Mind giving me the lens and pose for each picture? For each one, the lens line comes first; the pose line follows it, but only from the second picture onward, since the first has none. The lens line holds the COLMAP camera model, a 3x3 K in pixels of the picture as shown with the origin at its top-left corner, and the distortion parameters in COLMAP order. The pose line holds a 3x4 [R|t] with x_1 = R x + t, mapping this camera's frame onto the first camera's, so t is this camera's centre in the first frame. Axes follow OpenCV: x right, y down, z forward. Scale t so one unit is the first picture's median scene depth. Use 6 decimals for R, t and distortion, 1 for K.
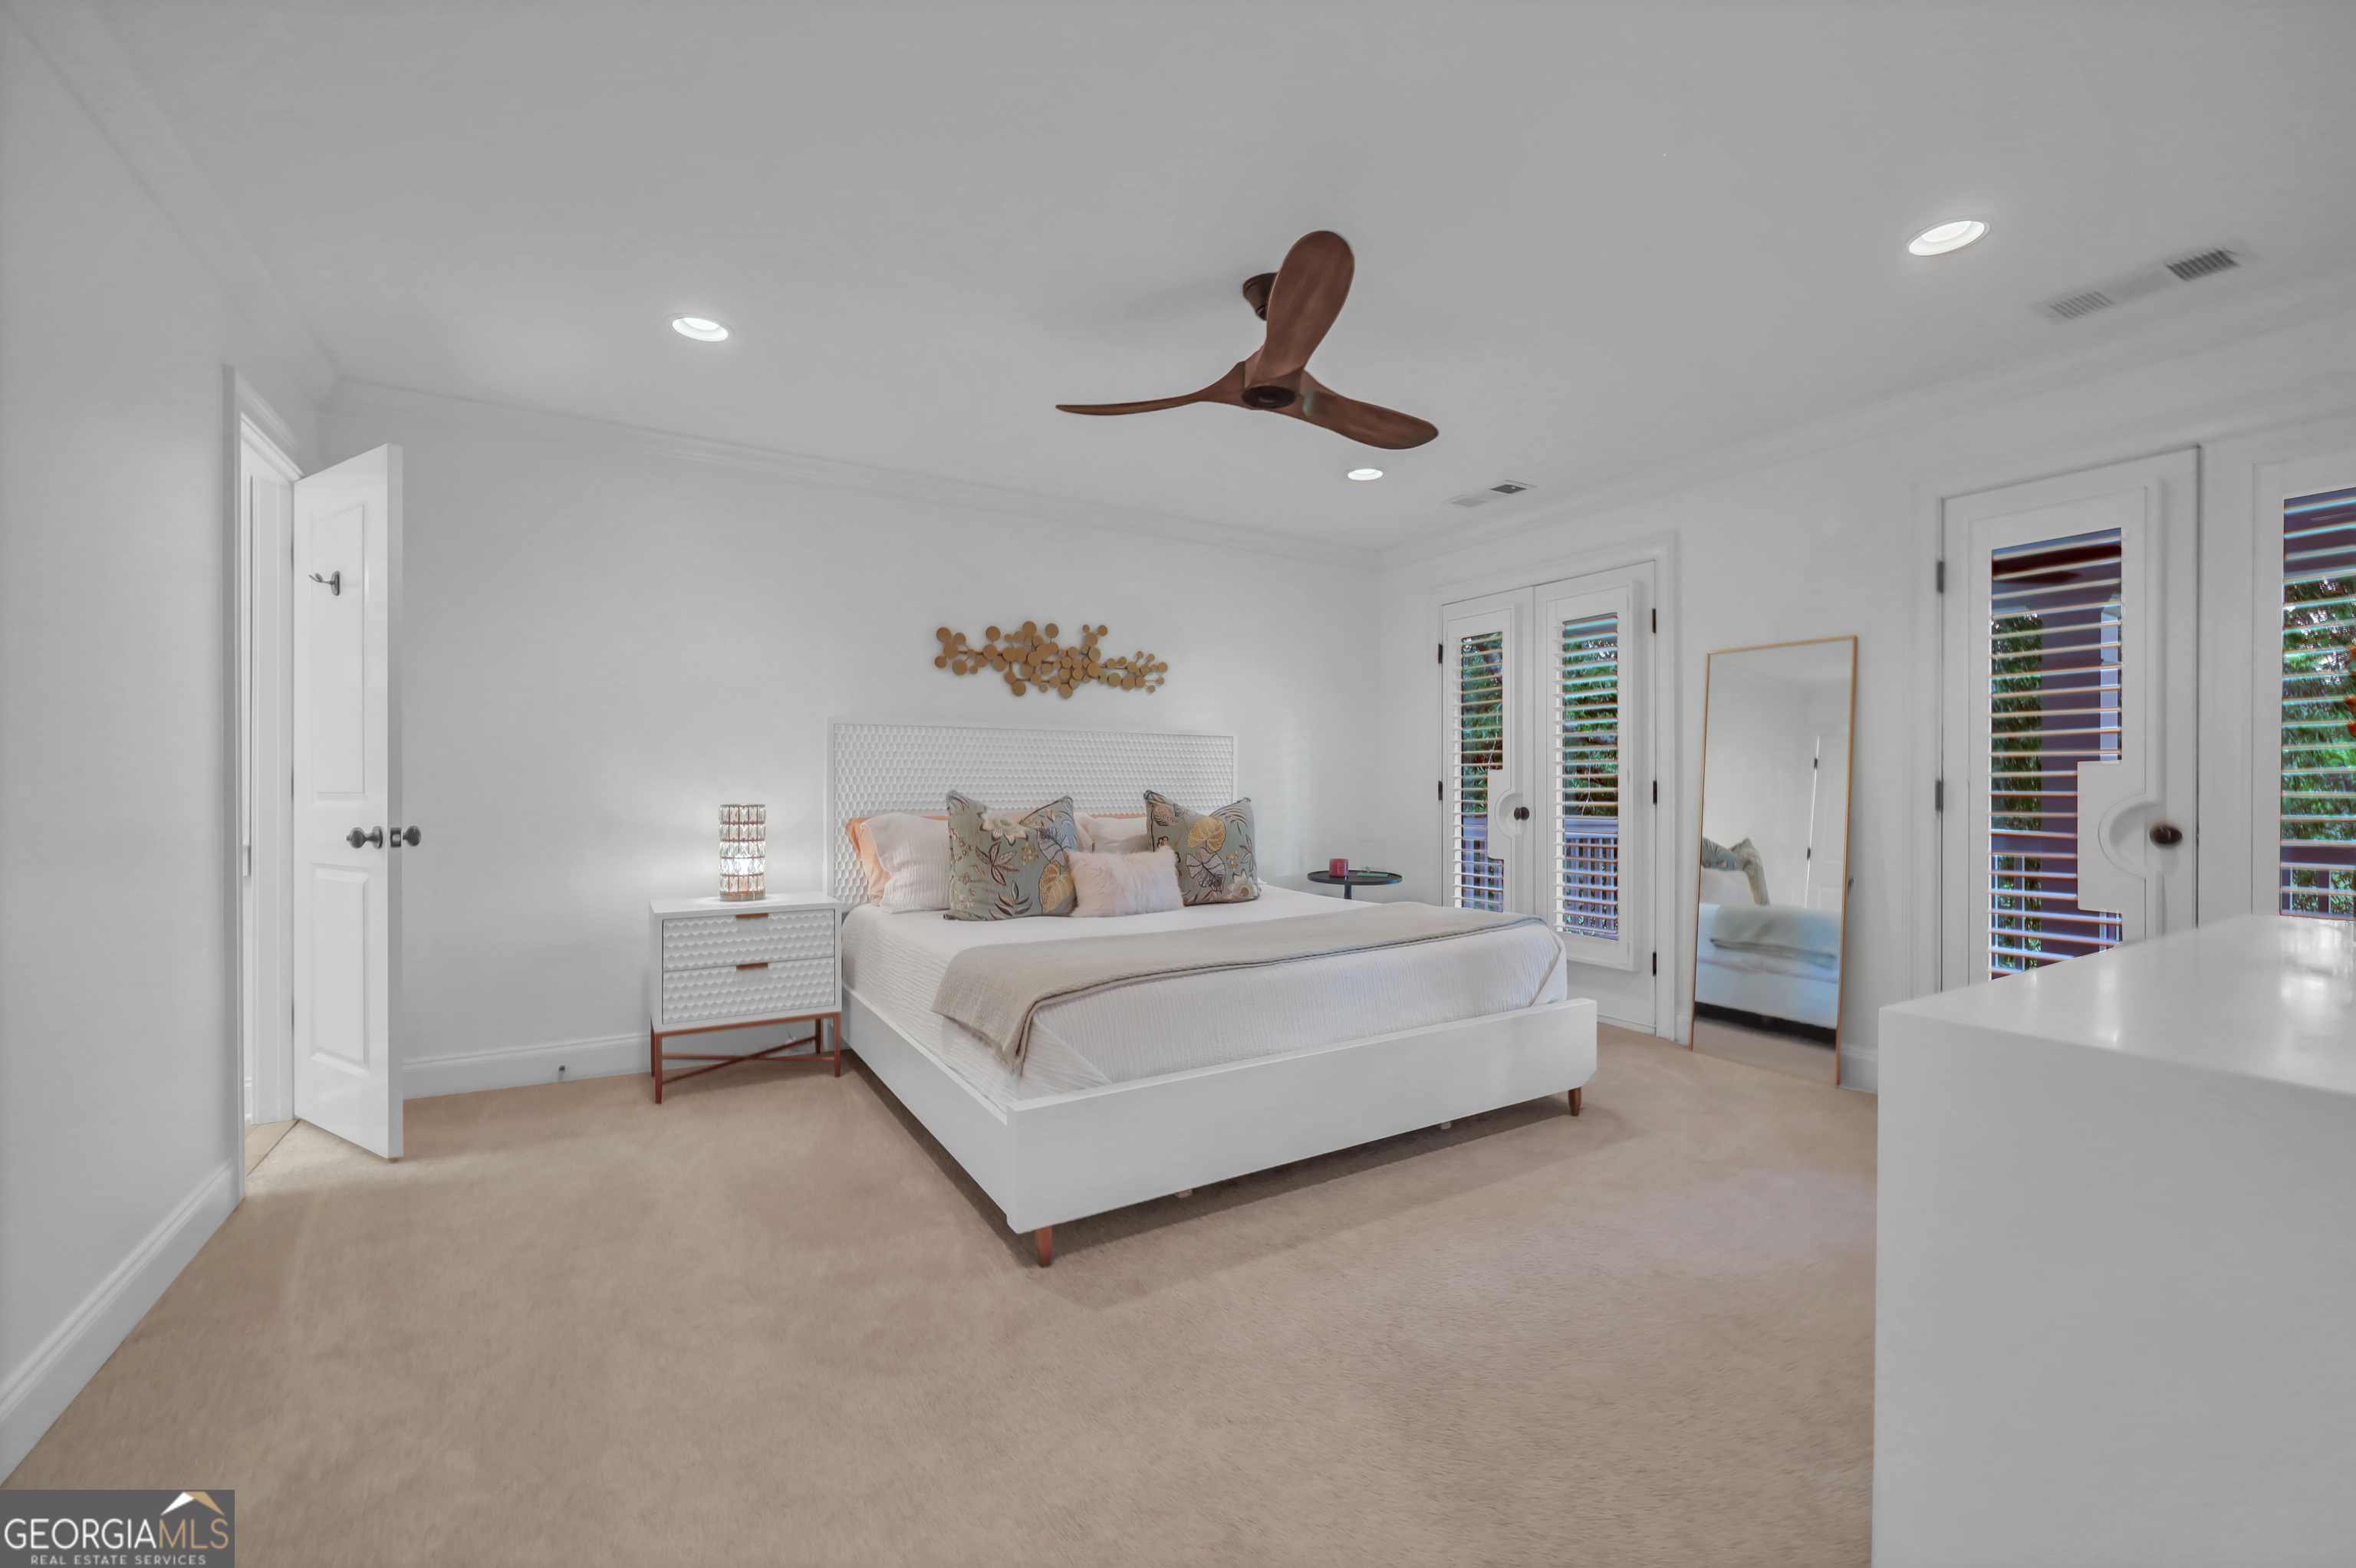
lens RADIAL K [[969.5, 0, 1175.3], [0, 969.5, 786.6], [0, 0, 1]] dist [-0.001762, -0.000323]
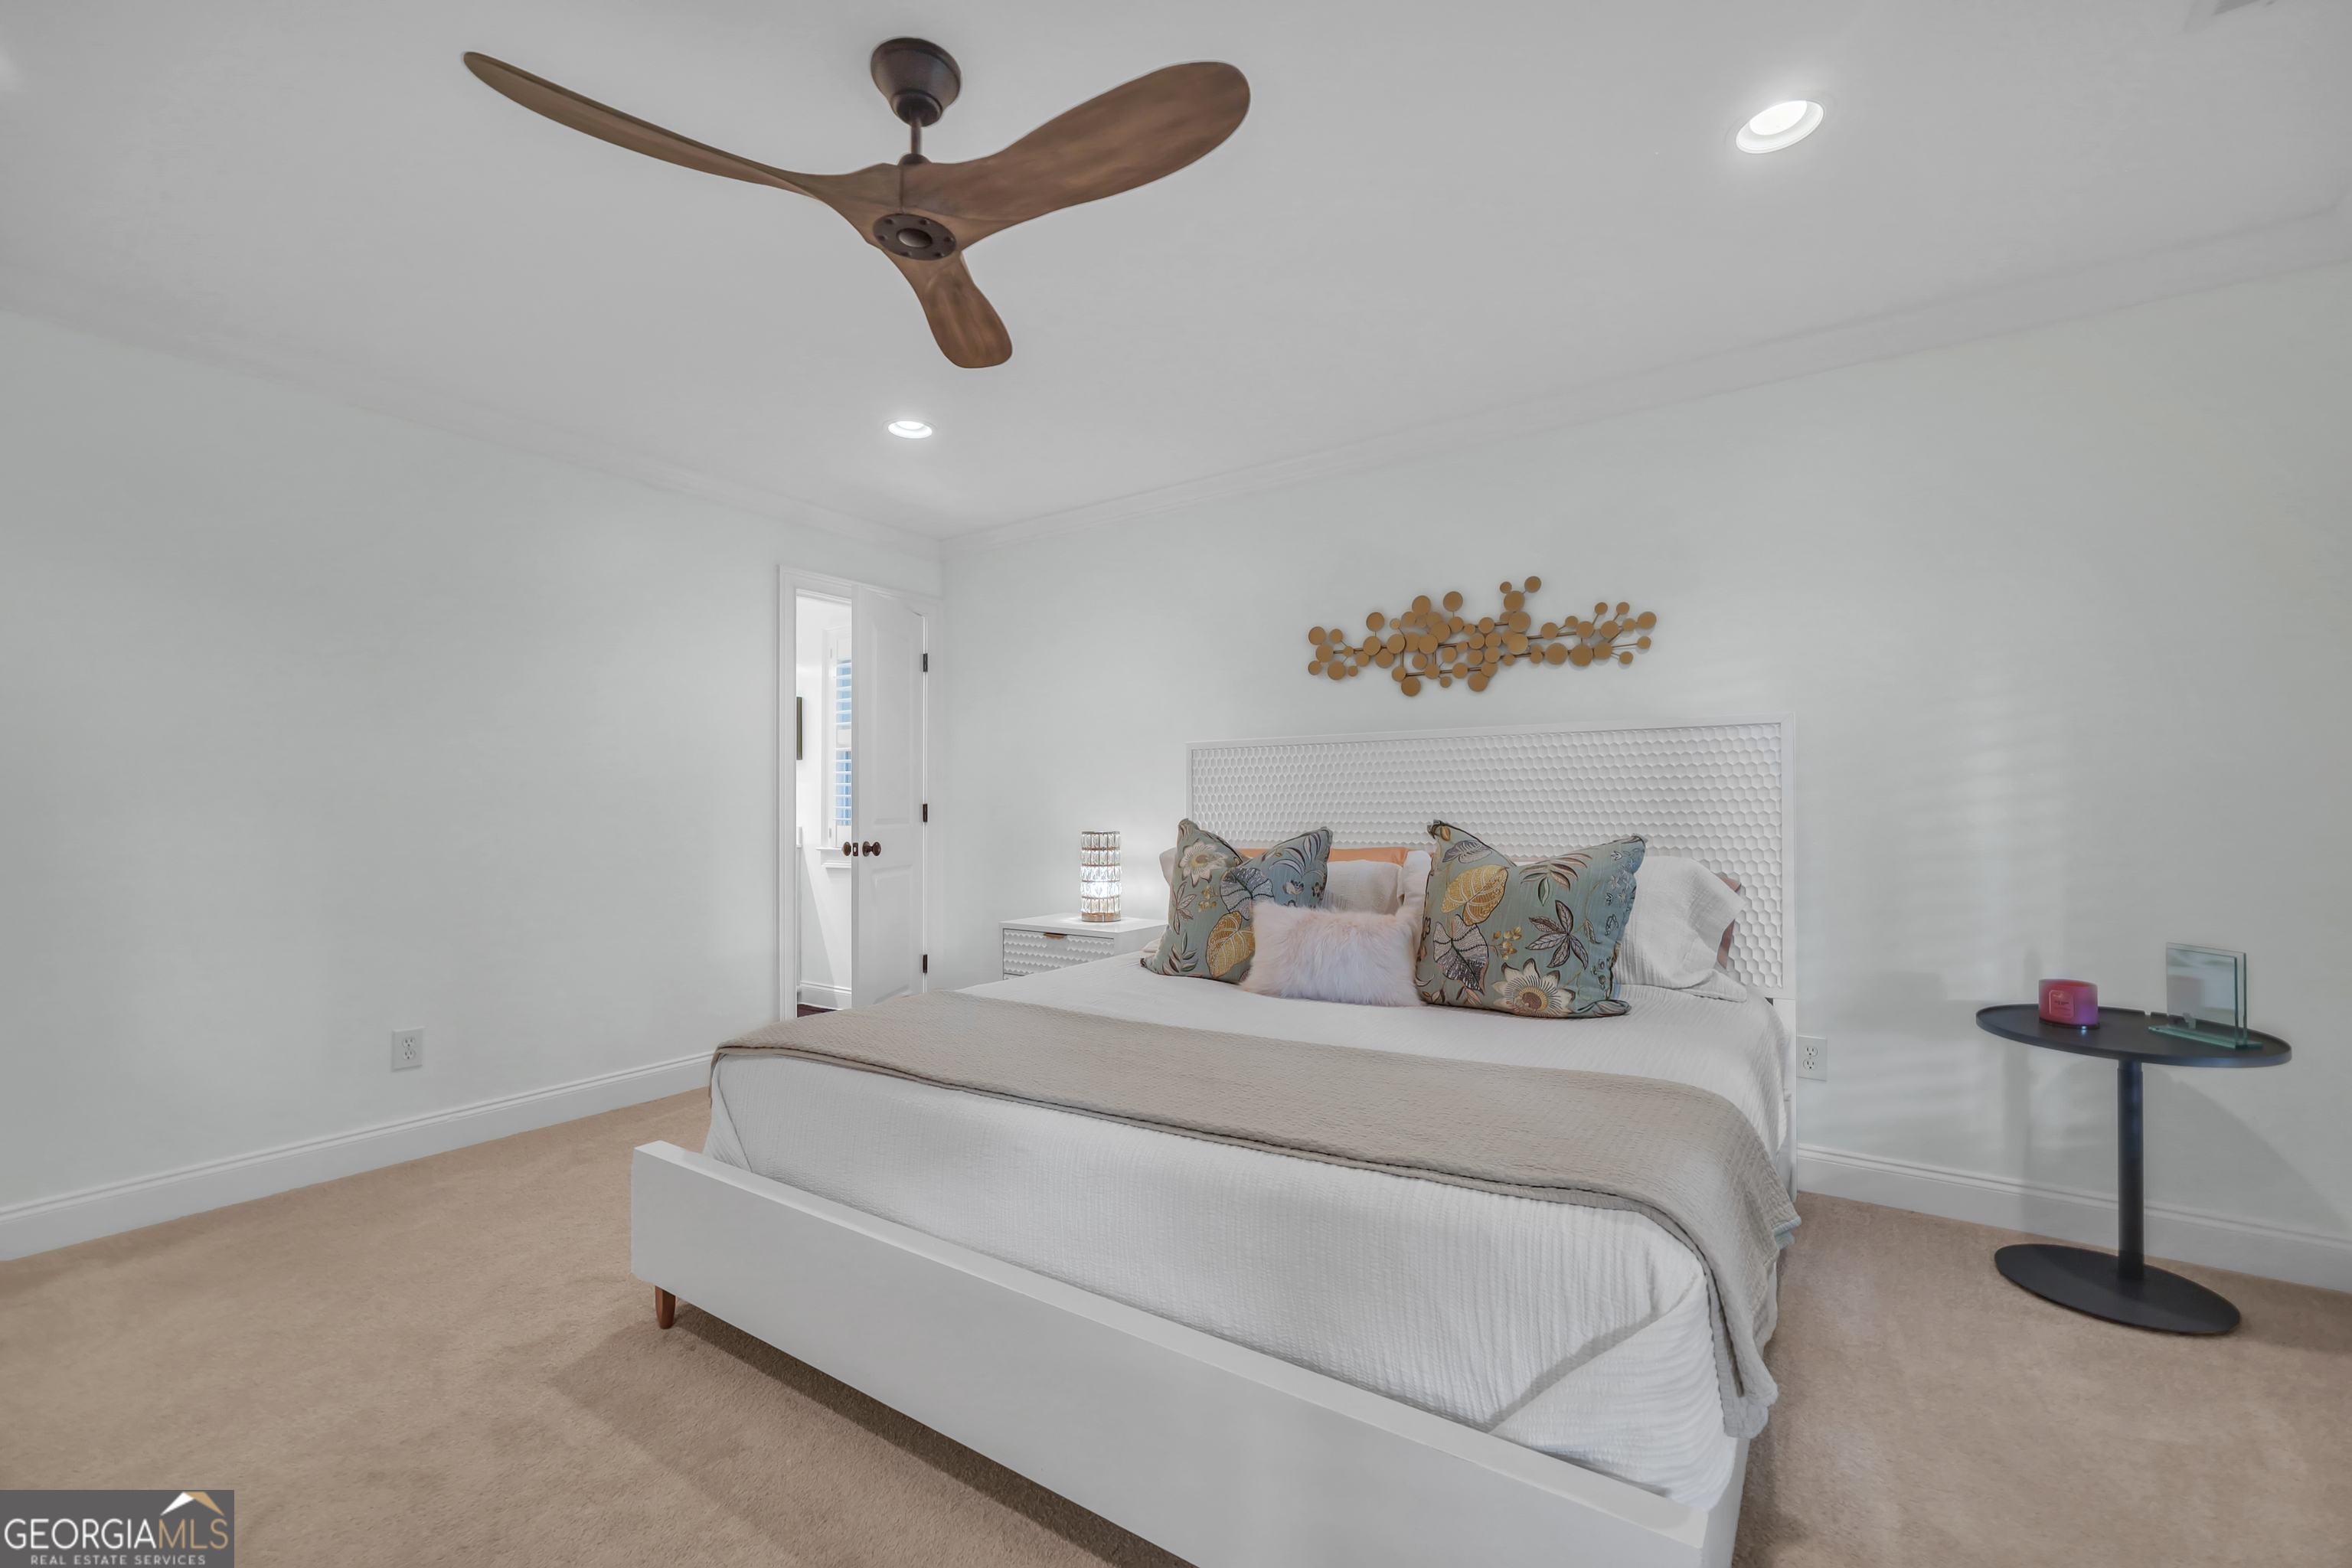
lens RADIAL K [[968.0, 0, 1173.3], [0, 968.0, 786.6], [0, 0, 1]] dist [-0.001762, -0.000323]
pose [[0.411335, -0.025548, -0.911126, 0.555781], [0.001134, 0.999621, -0.027517, -0.001524], [0.911483, 0.010286, 0.411208, 0.629600]]
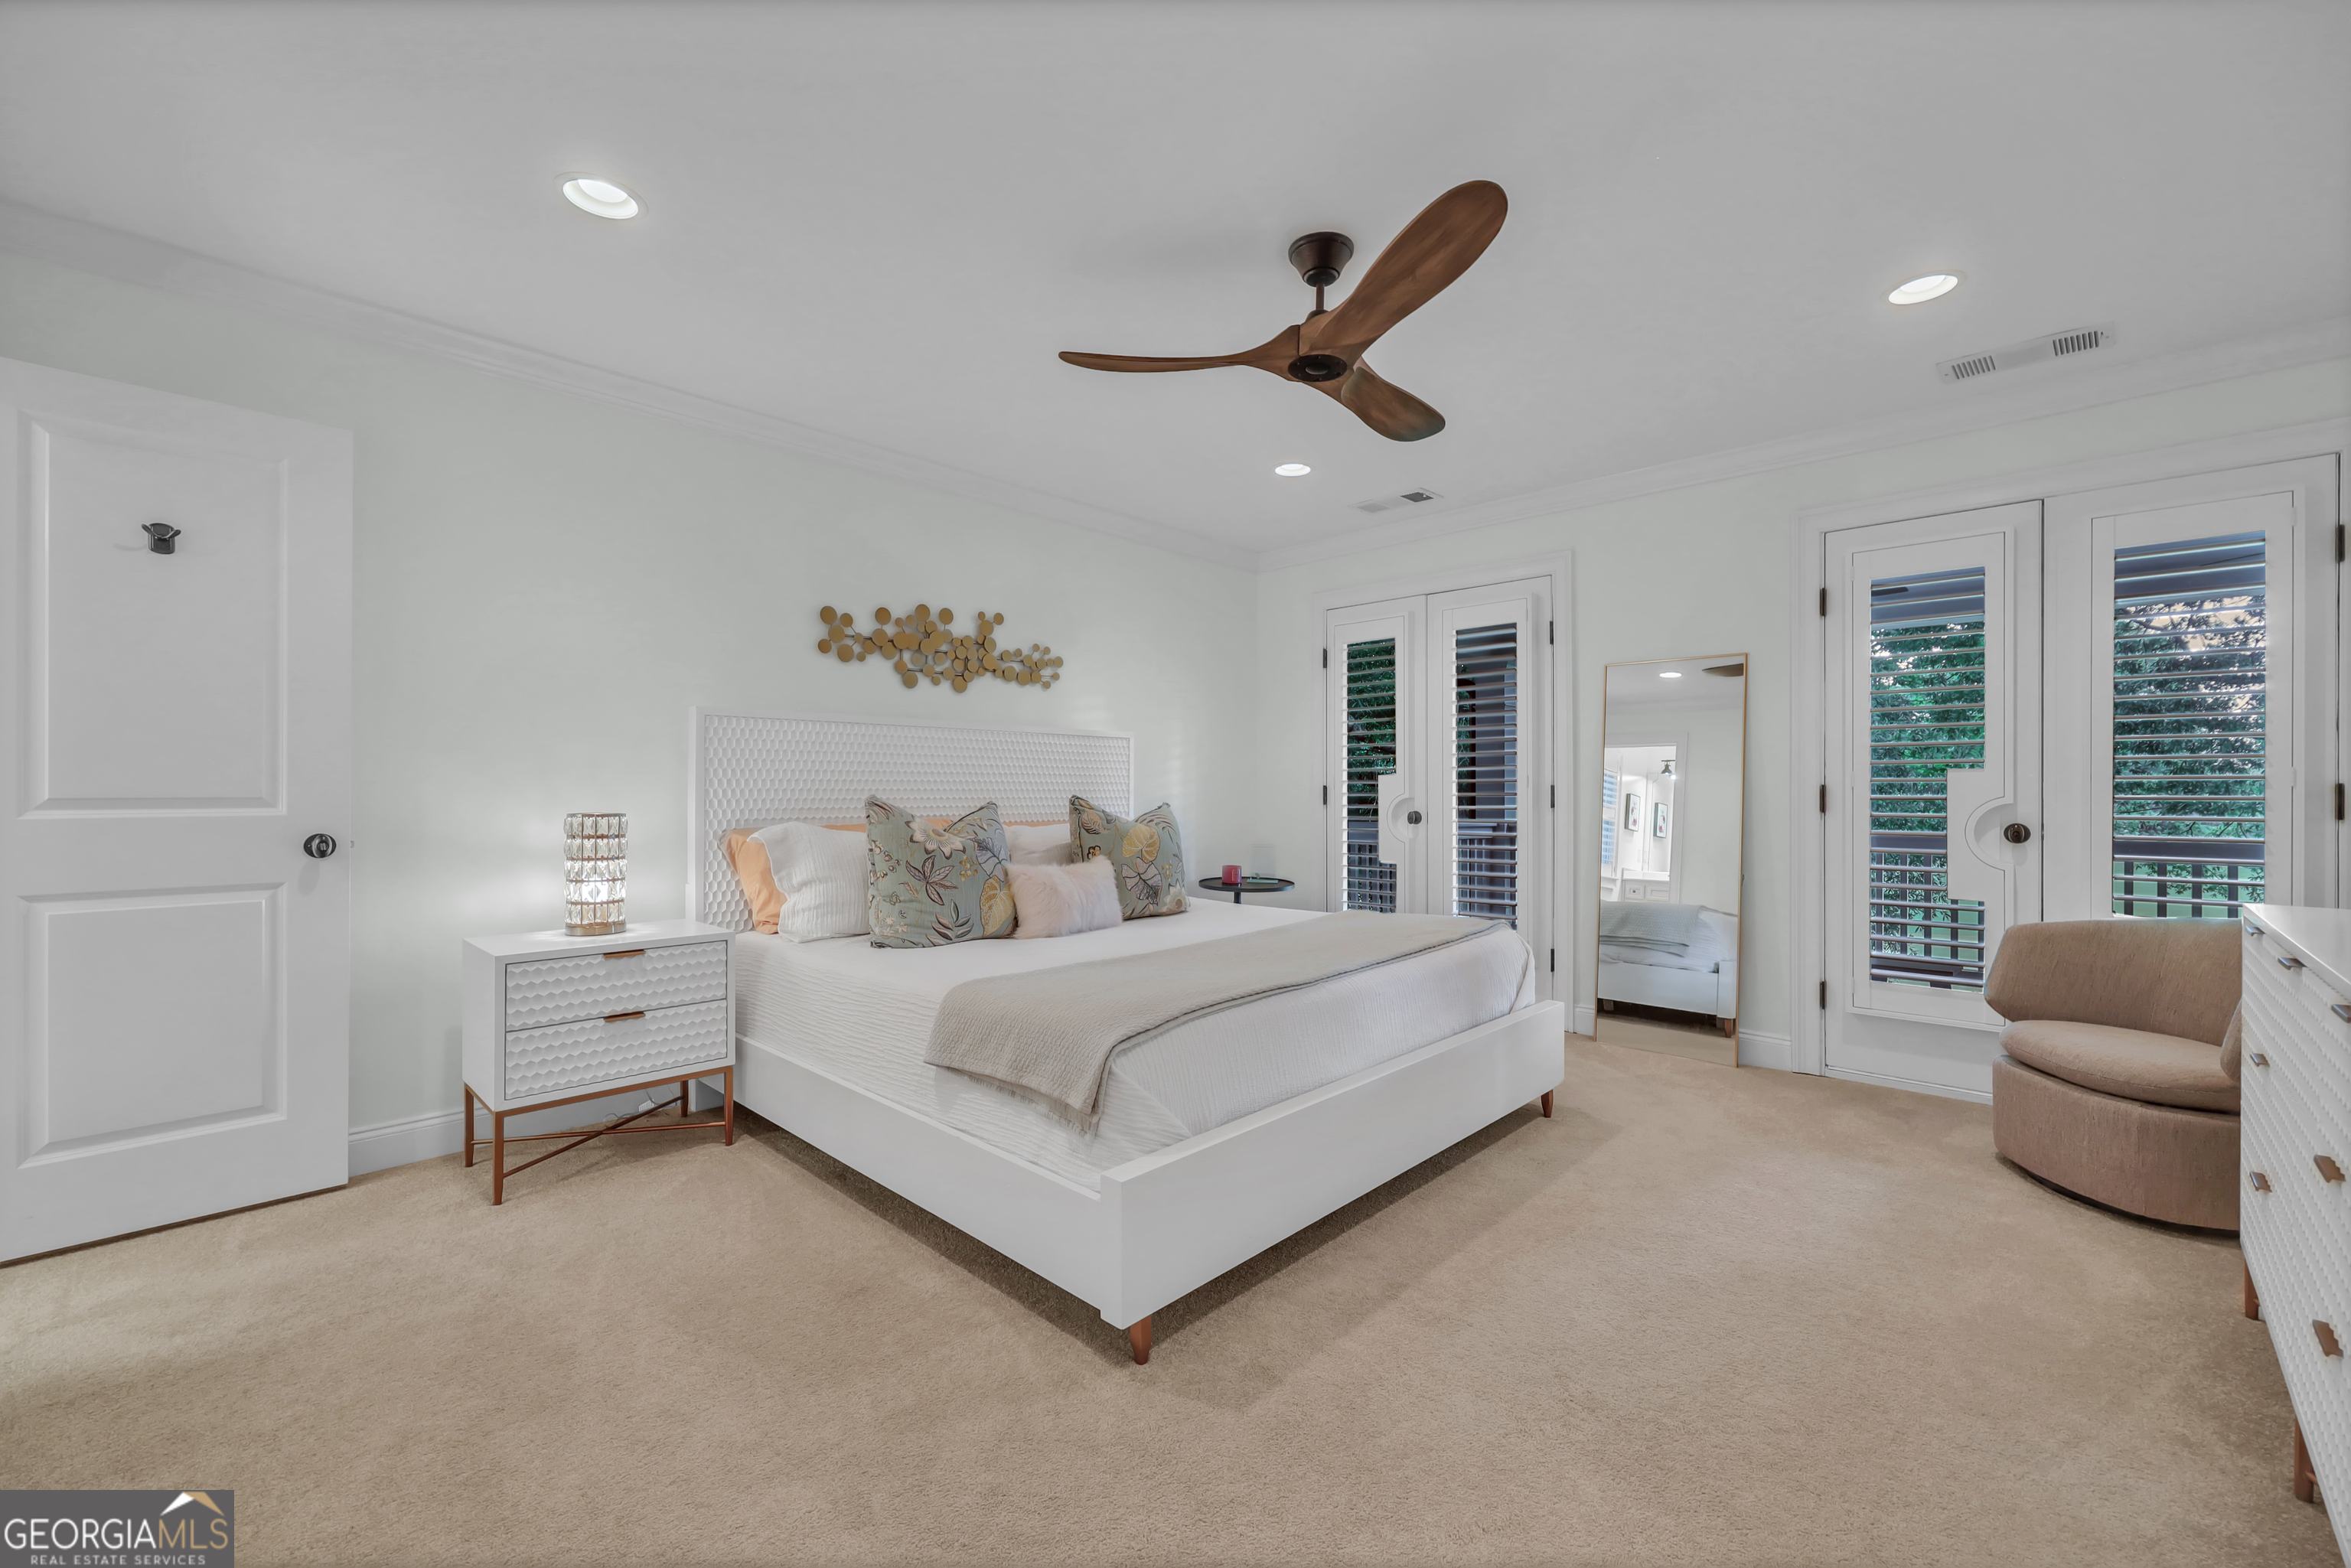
lens RADIAL K [[967.5, 0, 1172.8], [0, 967.5, 786.6], [0, 0, 1]] dist [-0.001762, -0.000323]
pose [[0.965948, 0.001378, 0.258734, -0.193249], [-0.000242, 0.999990, -0.004422, -0.000280], [-0.258737, 0.004209, 0.965939, 0.107525]]
